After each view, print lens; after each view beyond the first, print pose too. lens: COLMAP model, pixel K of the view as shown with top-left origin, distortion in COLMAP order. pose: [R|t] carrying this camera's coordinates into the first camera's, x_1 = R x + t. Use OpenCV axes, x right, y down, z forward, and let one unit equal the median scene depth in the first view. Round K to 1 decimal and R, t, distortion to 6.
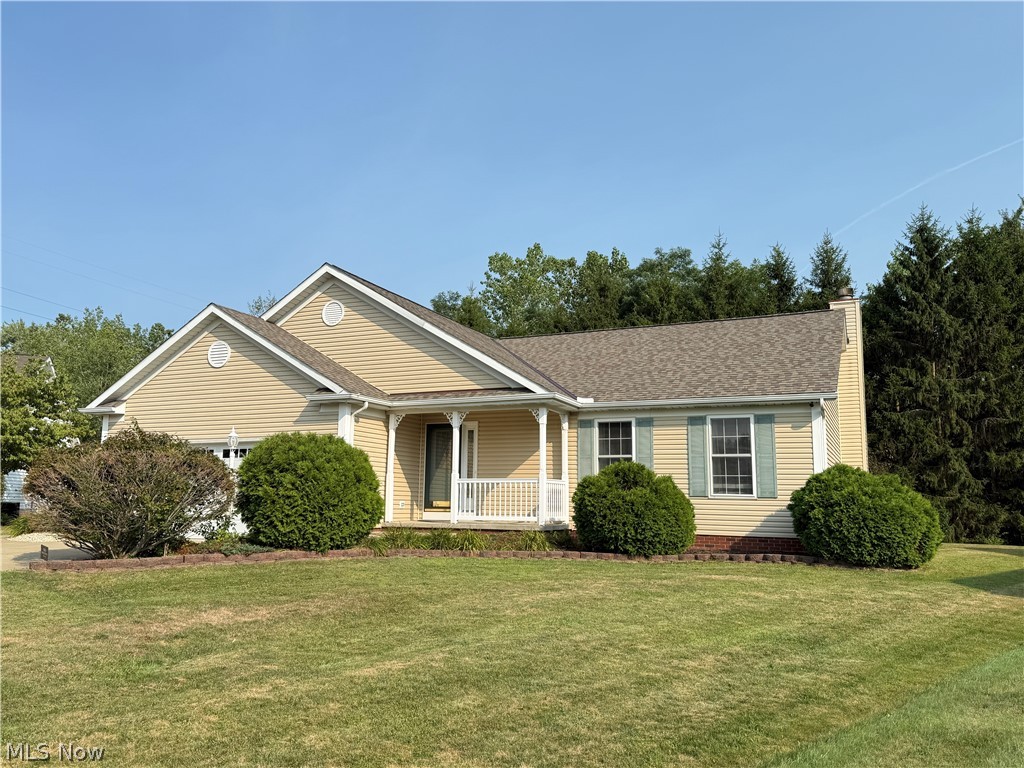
lens RADIAL K [[828.5, 0, 499.7], [0, 828.5, 362.7], [0, 0, 1]] dist [0.072897, -0.004197]
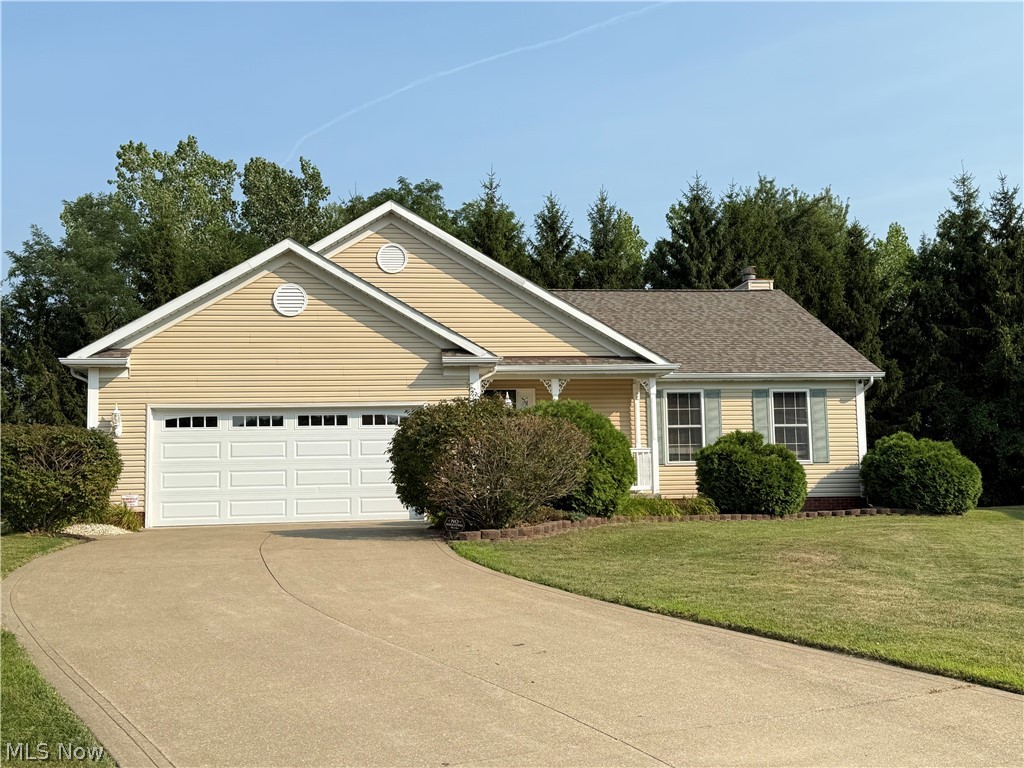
lens RADIAL K [[1124.6, 0, 512.0], [0, 1124.6, 384.0], [0, 0, 1]] dist [0.118806, 0.005237]
pose [[0.841935, 0.022166, 0.539124, -0.797152], [-0.062453, 0.996444, 0.056563, -0.004849], [-0.535953, -0.081292, 0.840325, -0.053651]]
